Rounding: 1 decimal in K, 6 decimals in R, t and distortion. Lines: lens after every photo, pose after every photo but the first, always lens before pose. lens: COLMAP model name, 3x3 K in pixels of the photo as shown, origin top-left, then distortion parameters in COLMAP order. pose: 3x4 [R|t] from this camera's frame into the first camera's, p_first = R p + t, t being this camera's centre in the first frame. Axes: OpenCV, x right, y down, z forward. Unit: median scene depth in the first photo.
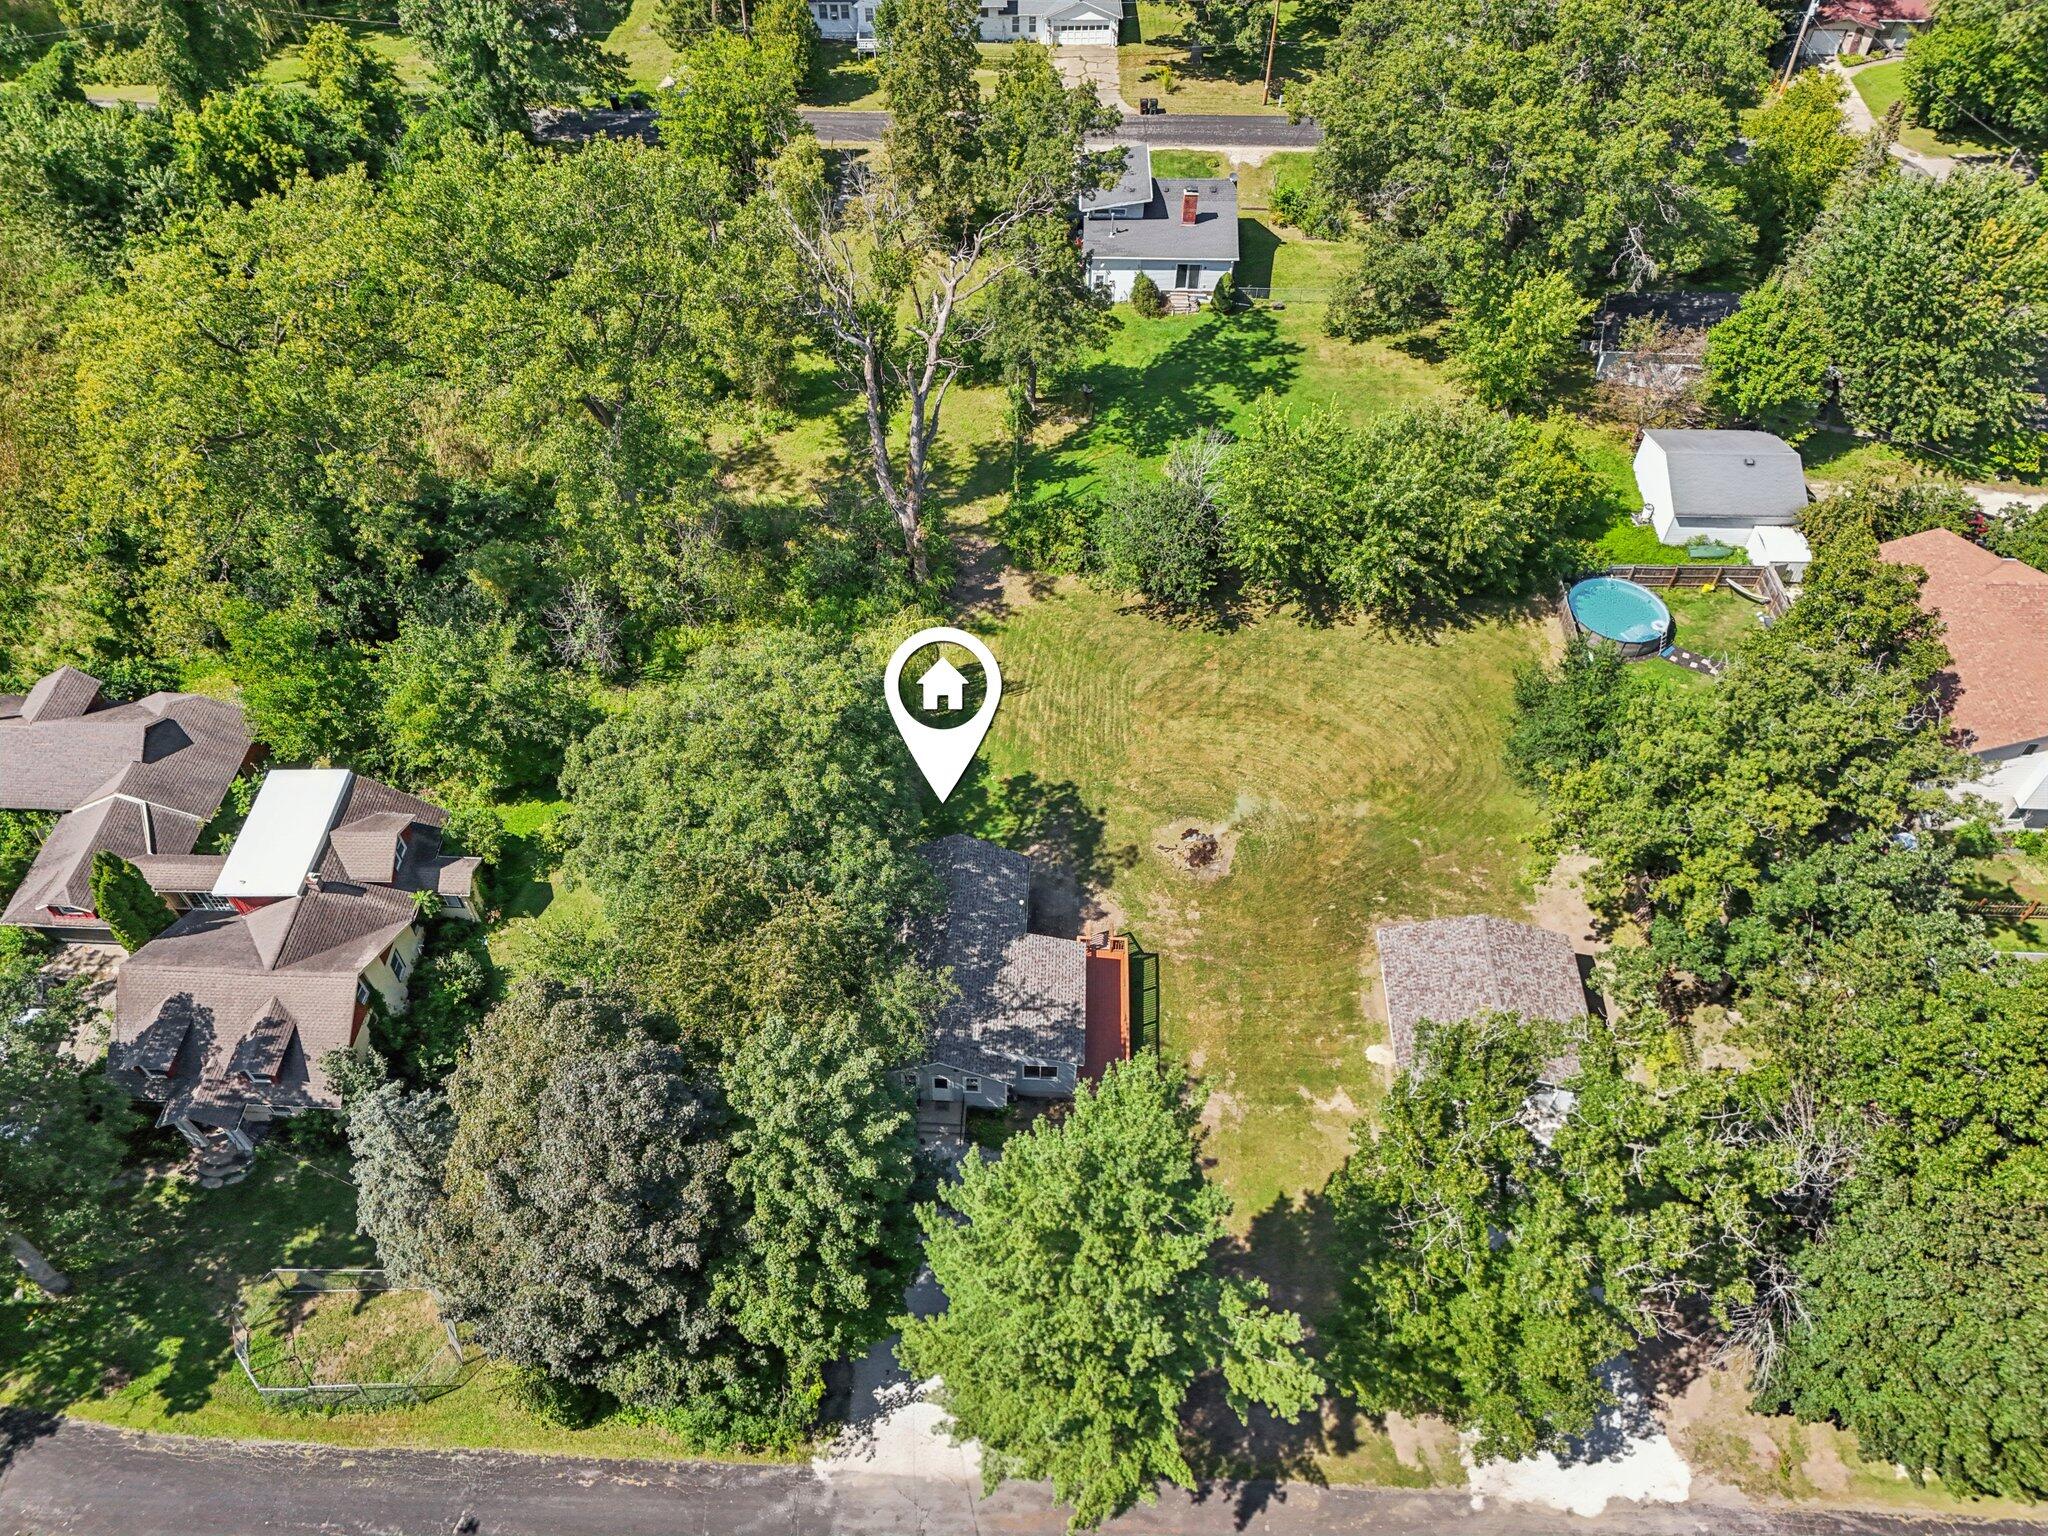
lens RADIAL K [[1500.9, 0, 1016.1], [0, 1500.9, 766.7], [0, 0, 1]] dist [0.102725, -0.124623]
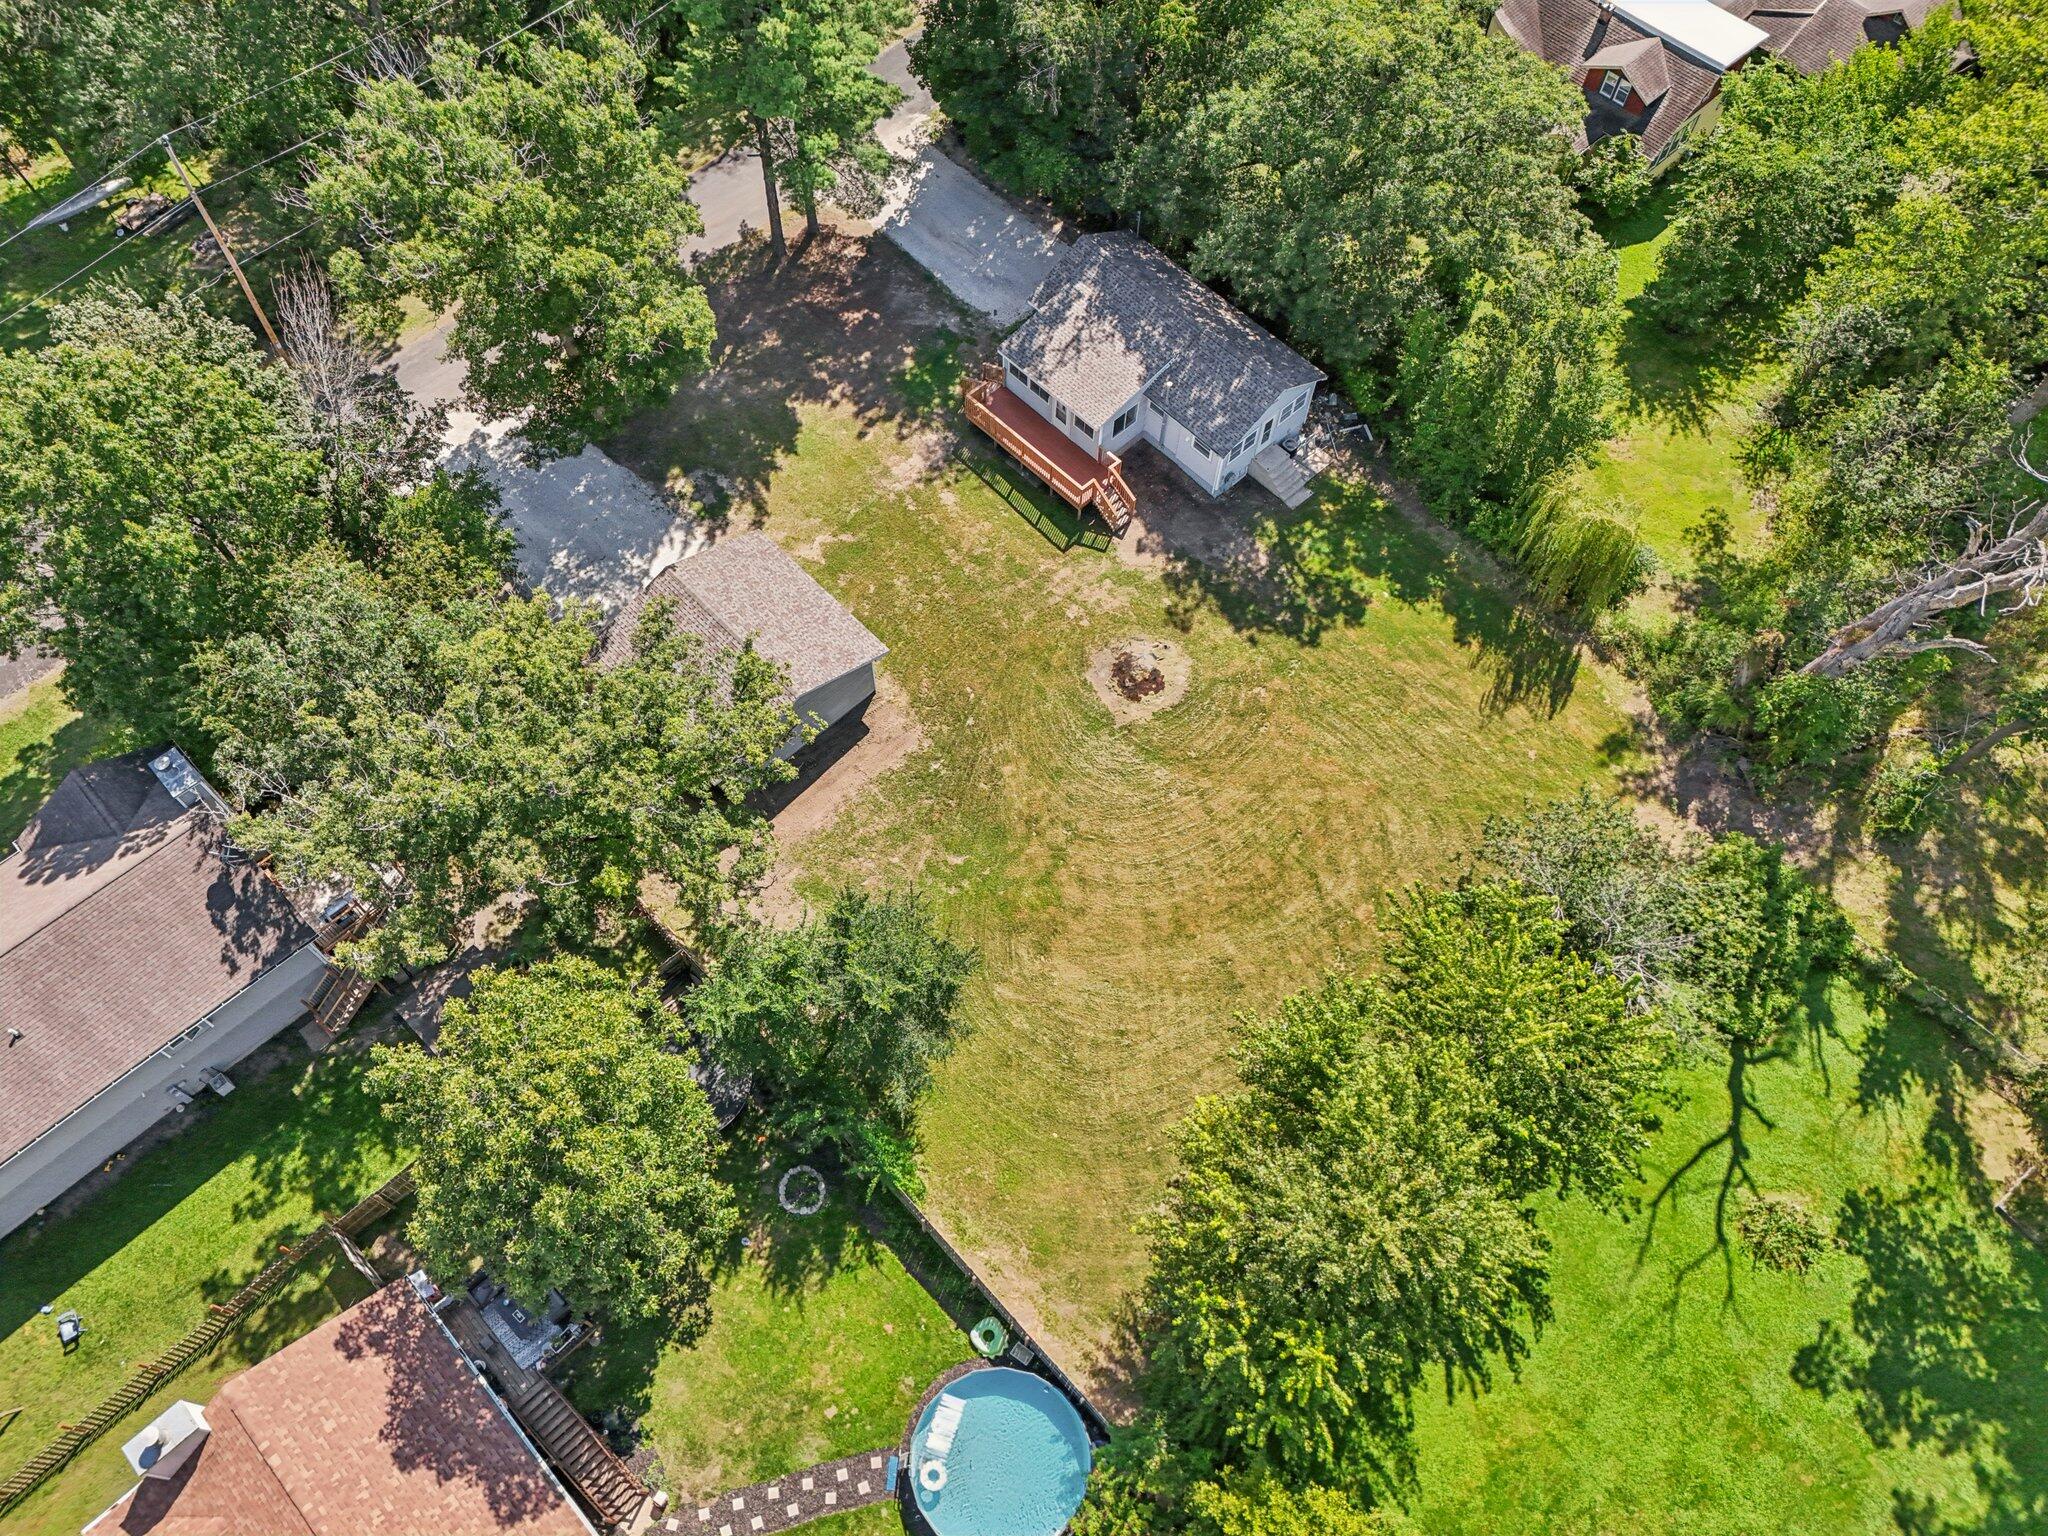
lens RADIAL K [[1500.9, 0, 1016.1], [0, 1500.9, 766.7], [0, 0, 1]] dist [0.102725, -0.124623]
pose [[-0.697563, 0.621675, -0.356267, 0.417822], [-0.552842, -0.150661, 0.819553, -0.502300], [0.455820, 0.768649, 0.448784, 0.556025]]
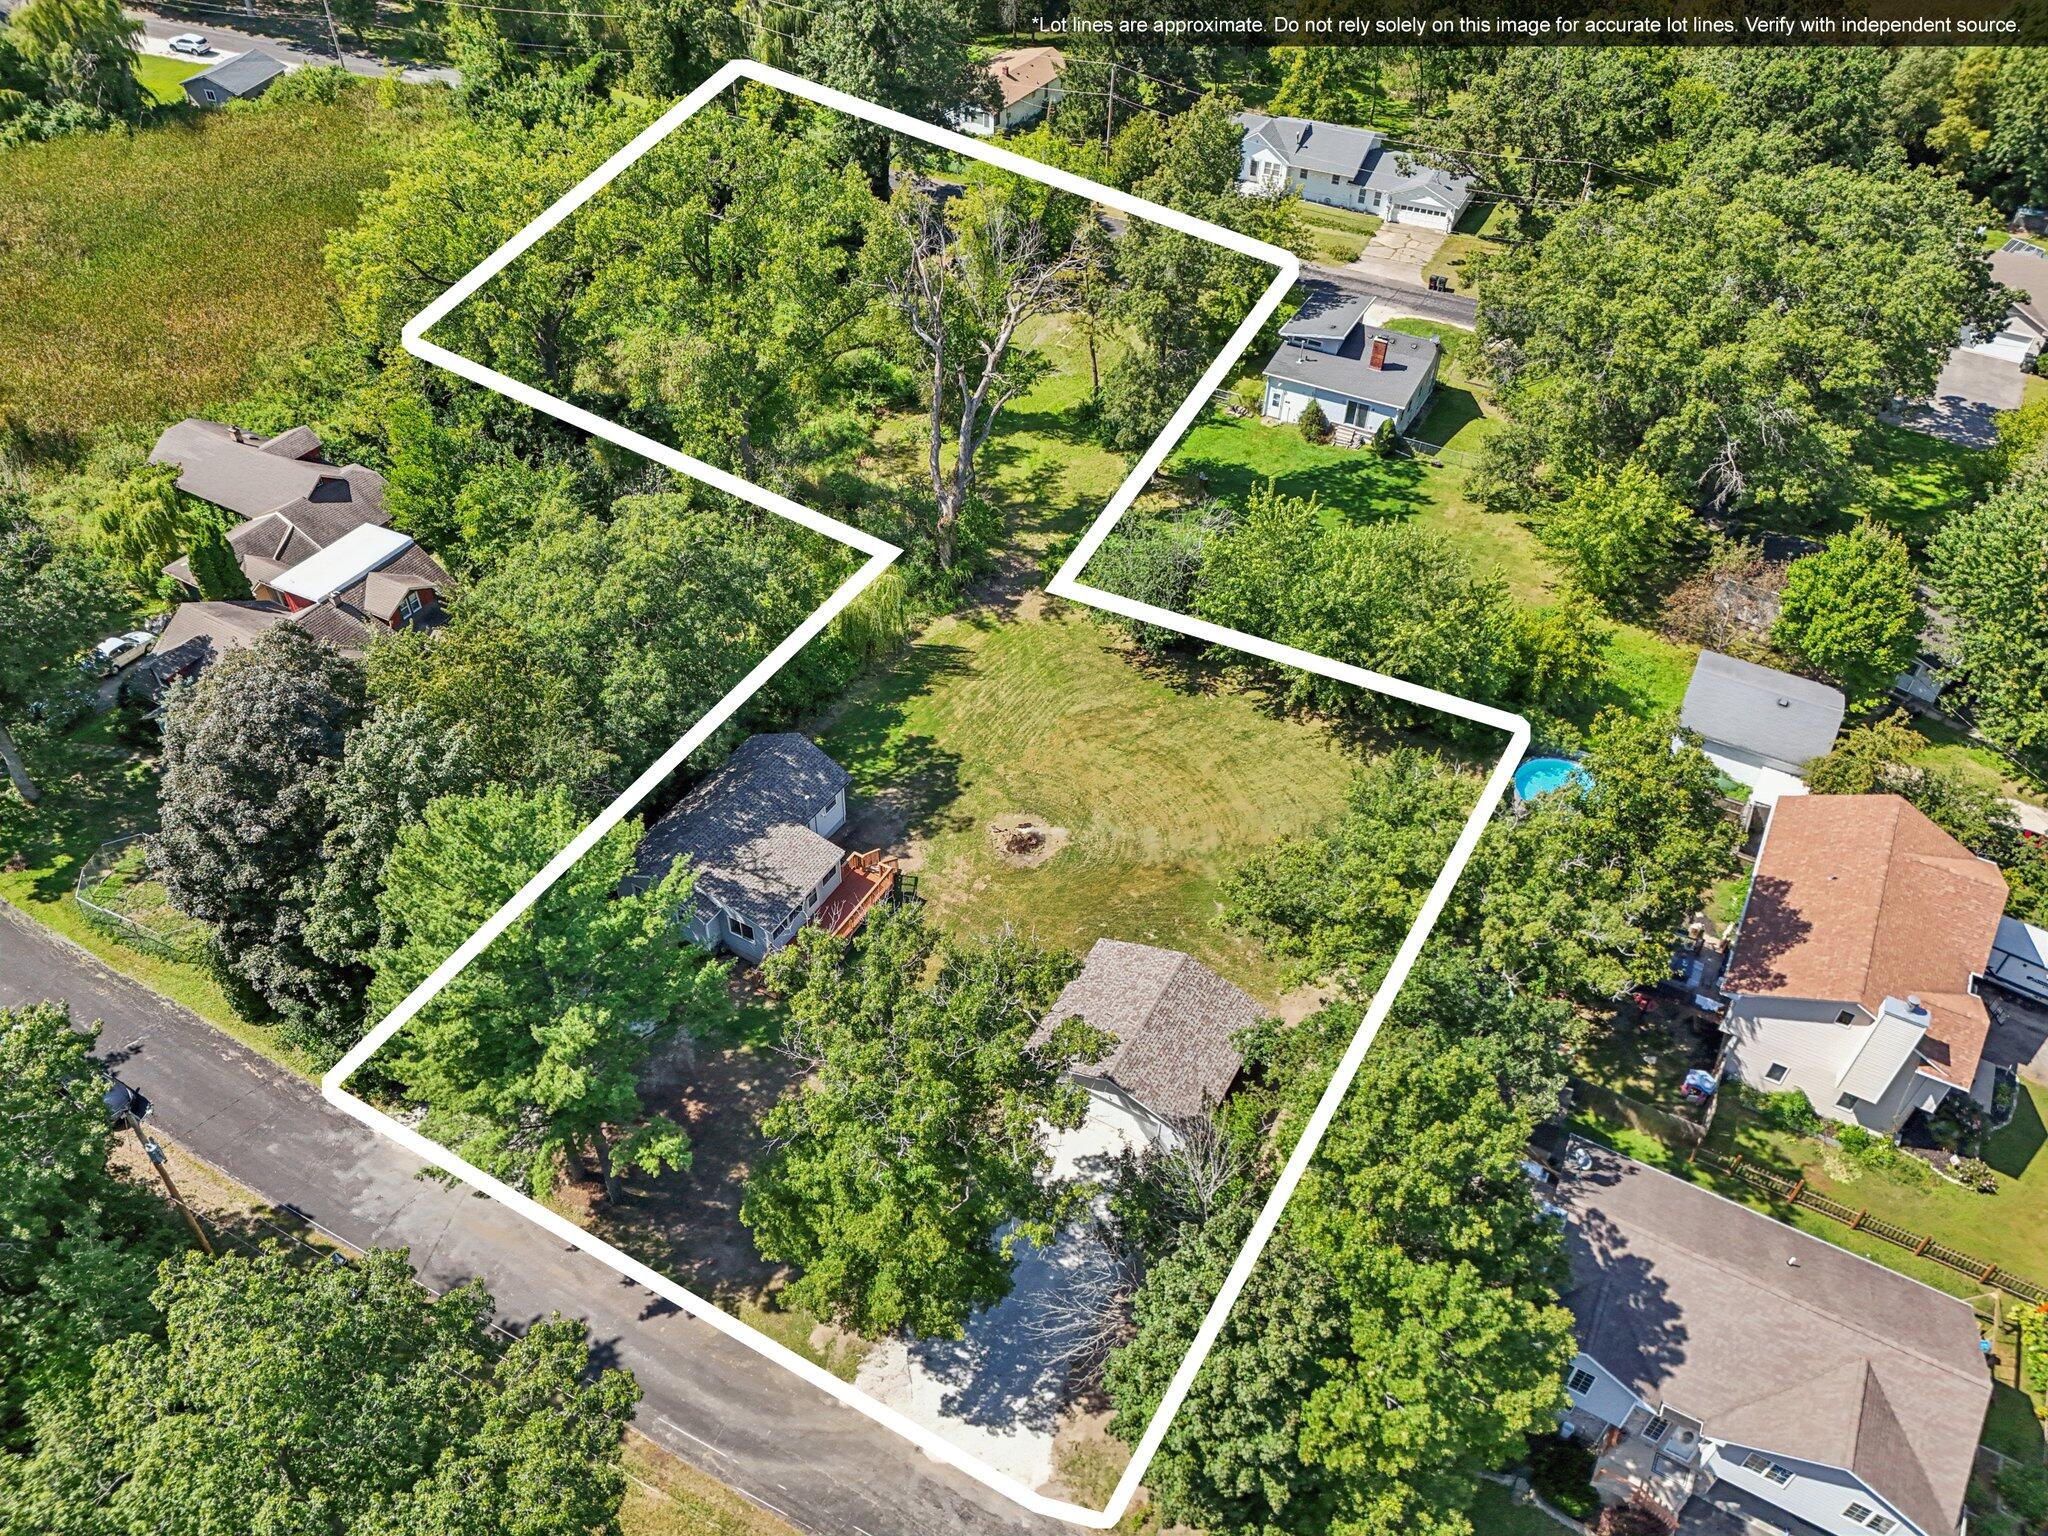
lens RADIAL K [[1500.9, 0, 1016.1], [0, 1500.9, 766.7], [0, 0, 1]] dist [0.102725, -0.124623]
pose [[0.890634, 0.315677, -0.327291, 0.385609], [-0.355338, 0.932279, -0.067760, 0.069092], [0.283736, 0.176648, 0.942491, -0.010964]]
